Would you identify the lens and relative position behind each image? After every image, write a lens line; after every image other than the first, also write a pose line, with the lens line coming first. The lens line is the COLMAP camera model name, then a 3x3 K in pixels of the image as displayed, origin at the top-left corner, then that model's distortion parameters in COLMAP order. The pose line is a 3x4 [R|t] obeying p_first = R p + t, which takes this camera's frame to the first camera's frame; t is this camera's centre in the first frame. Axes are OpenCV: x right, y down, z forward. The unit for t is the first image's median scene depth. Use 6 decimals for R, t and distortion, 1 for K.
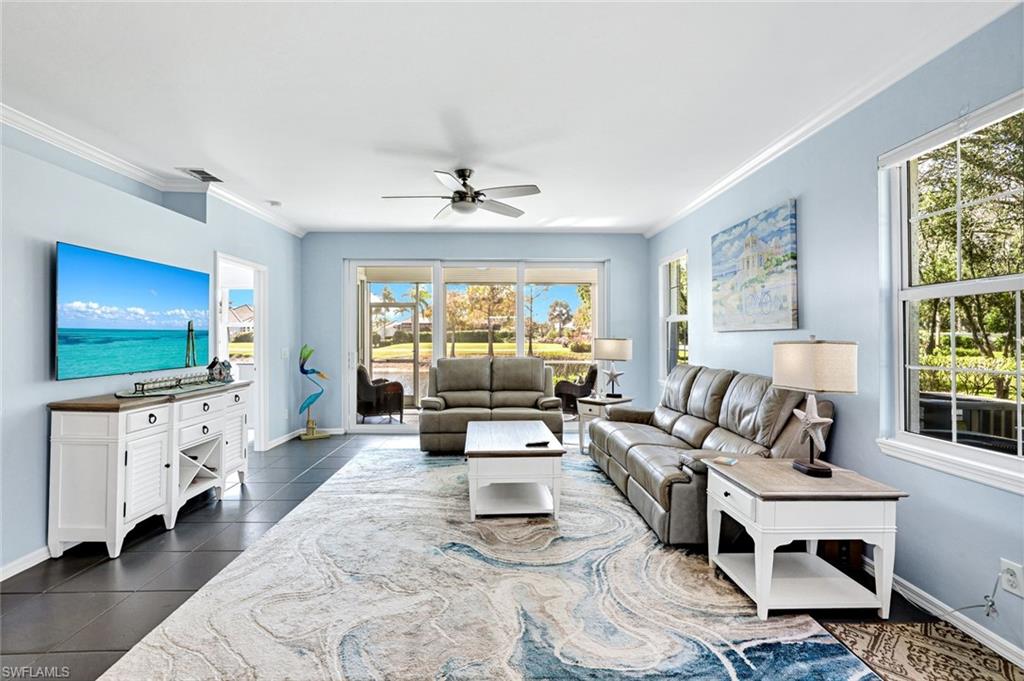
lens RADIAL K [[469.5, 0, 513.8], [0, 469.5, 334.4], [0, 0, 1]] dist [-0.014415, 0.000228]
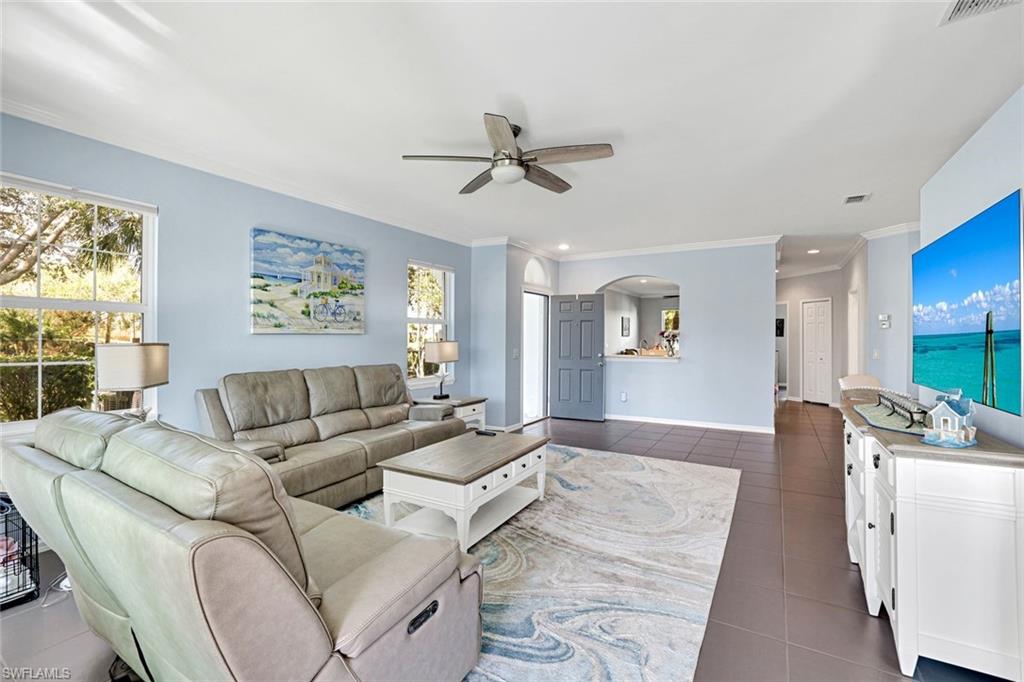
lens RADIAL K [[449.4, 0, 509.0], [0, 449.4, 336.1], [0, 0, 1]] dist [-0.019178, 0.000871]
pose [[-0.835396, -0.001872, 0.549645, -0.491396], [-0.006600, 0.999956, -0.006626, 0.002225], [-0.549609, -0.009163, -0.835372, 1.539121]]
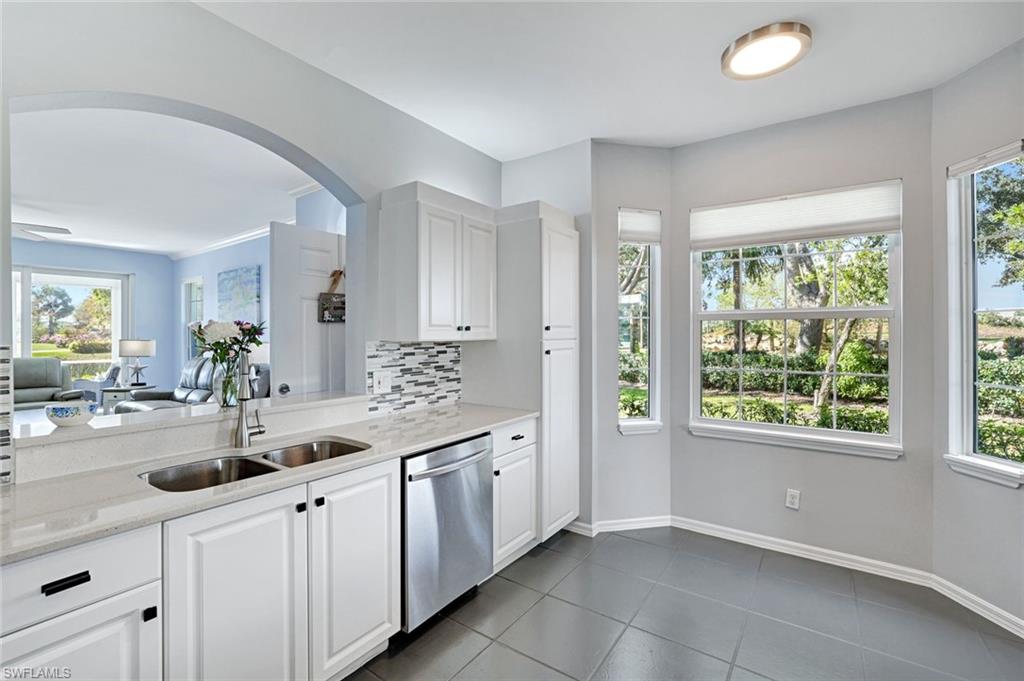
lens RADIAL K [[449.4, 0, 509.0], [0, 449.4, 335.6], [0, 0, 1]] dist [-0.019178, 0.000871]
pose [[0.617329, -0.001699, 0.786703, -0.146987], [-0.005080, 0.999968, 0.006145, -0.018972], [-0.786689, -0.007790, 0.617301, -0.698354]]
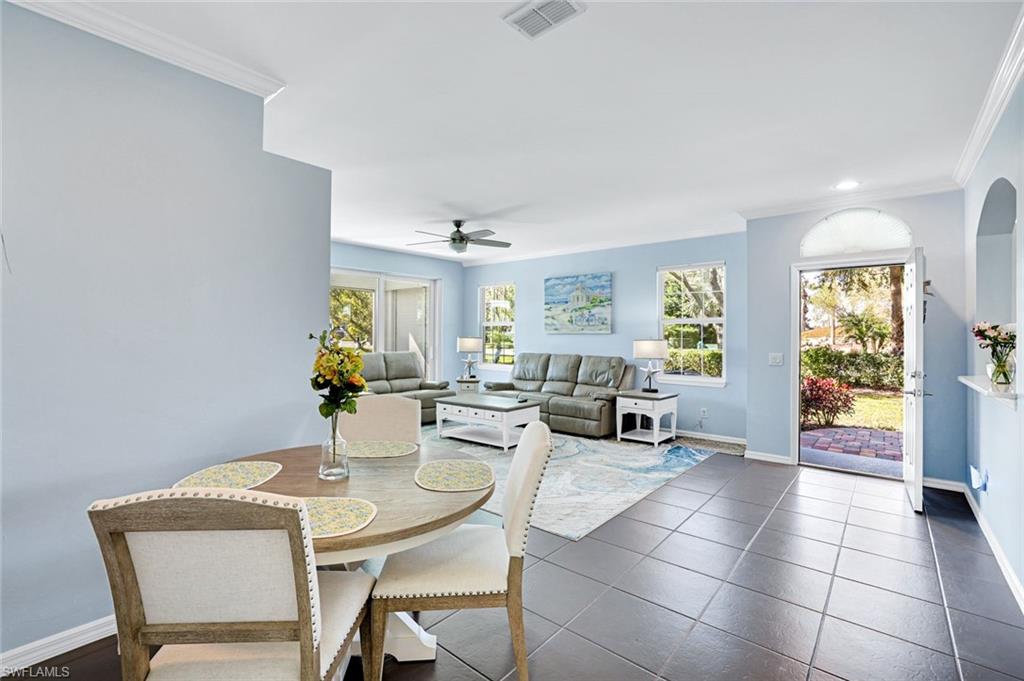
lens RADIAL K [[449.4, 0, 509.0], [0, 449.4, 335.6], [0, 0, 1]] dist [-0.019178, 0.000871]
pose [[0.680875, -0.000957, 0.732399, -0.950171], [-0.008359, 0.999924, 0.009078, -0.013212], [-0.732351, -0.012303, 0.680816, -0.046671]]
